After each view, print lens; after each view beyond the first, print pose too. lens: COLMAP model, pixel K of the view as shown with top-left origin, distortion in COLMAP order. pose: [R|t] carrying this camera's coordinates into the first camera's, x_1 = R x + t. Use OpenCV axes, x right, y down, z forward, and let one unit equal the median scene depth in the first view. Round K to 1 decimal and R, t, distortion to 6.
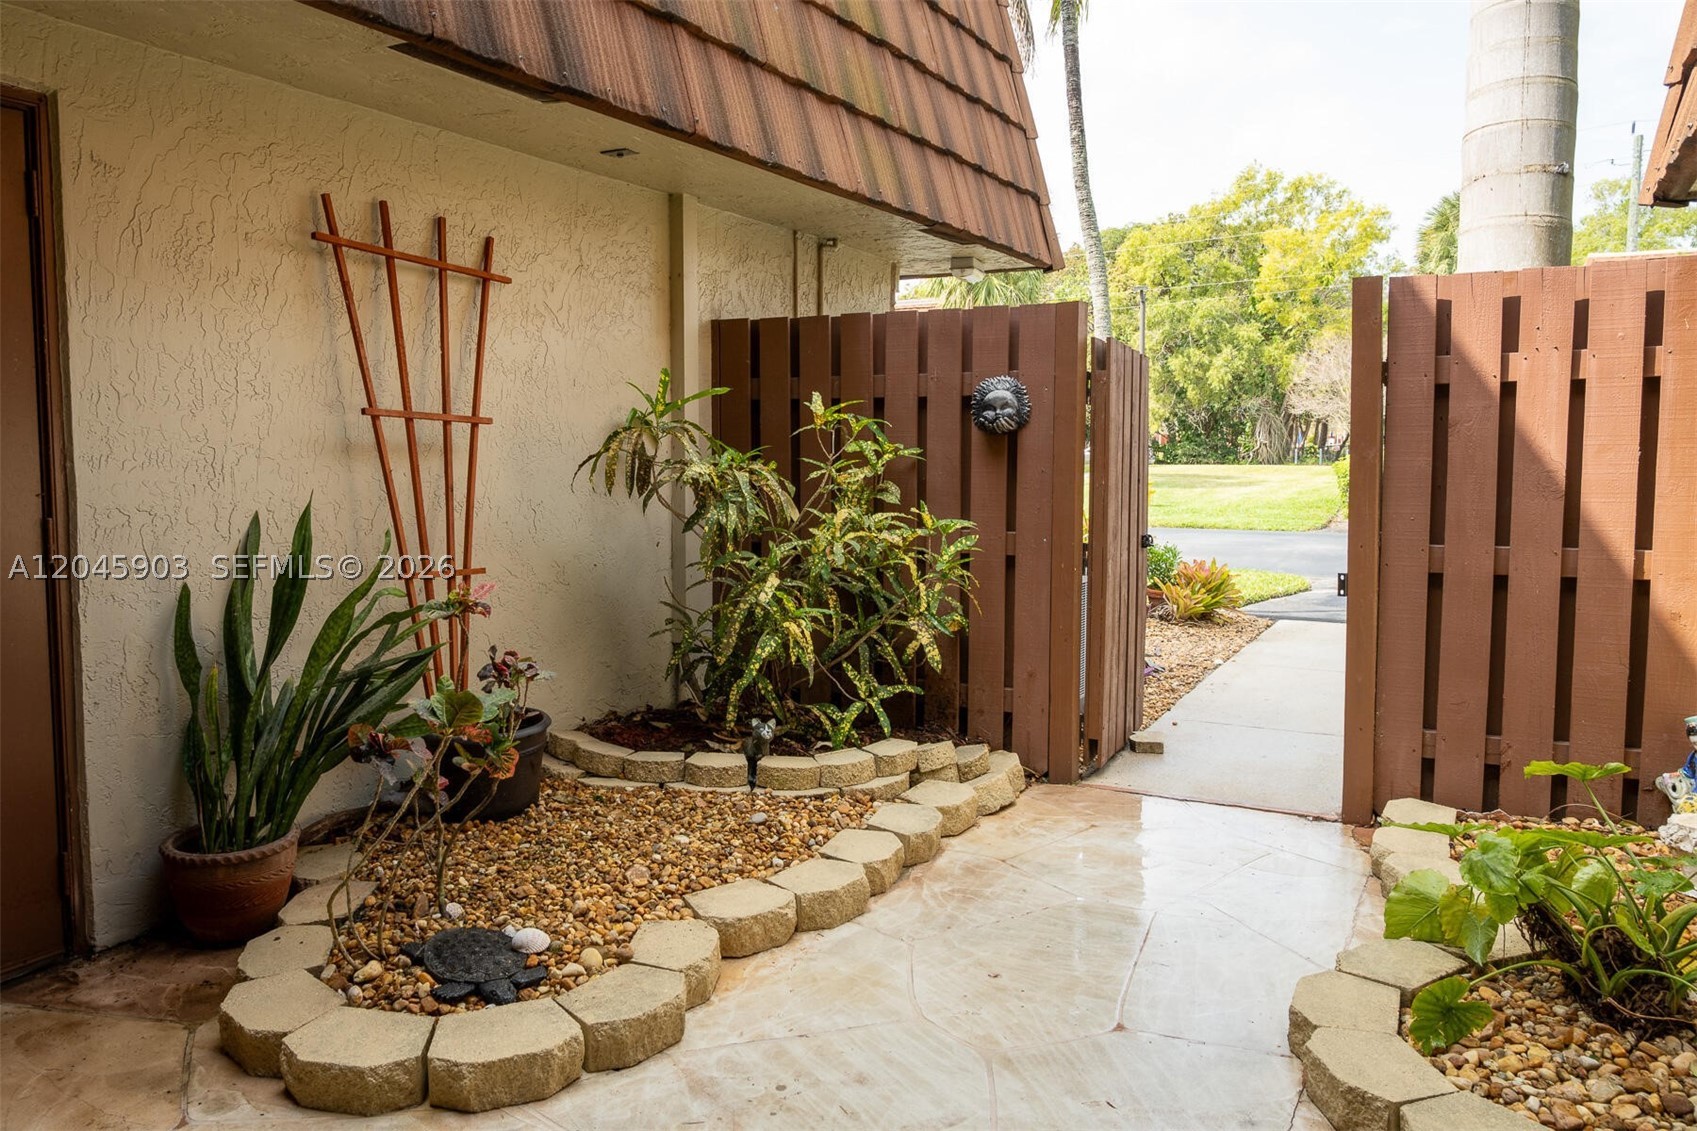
lens RADIAL K [[1253.0, 0, 848.5], [0, 1253.0, 547.1], [0, 0, 1]] dist [0.002656, 0.003496]
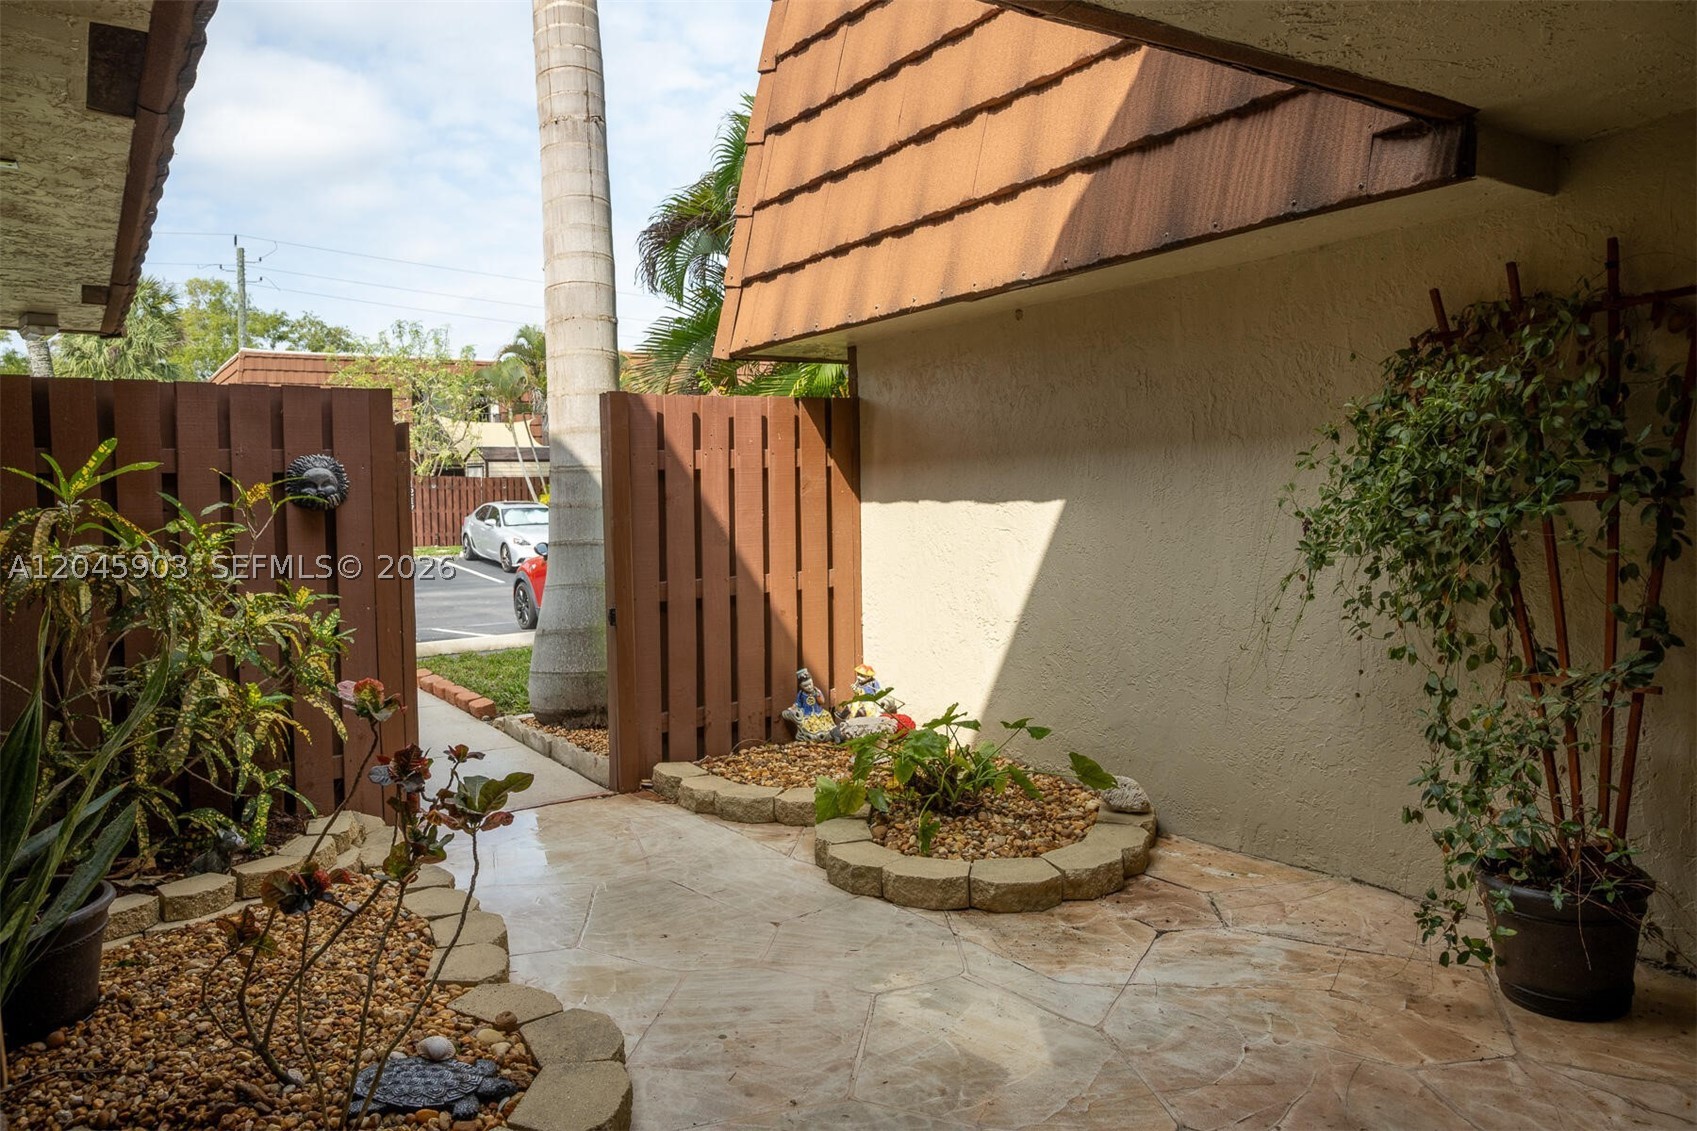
lens RADIAL K [[1181.7, 0, 848.5], [0, 1181.7, 565.5], [0, 0, 1]] dist [0.001095, 0.001460]
pose [[0.440705, -0.059312, 0.895690, -0.633705], [0.094658, 0.995322, 0.019335, -0.025806], [-0.892647, 0.076264, 0.444258, 0.208815]]
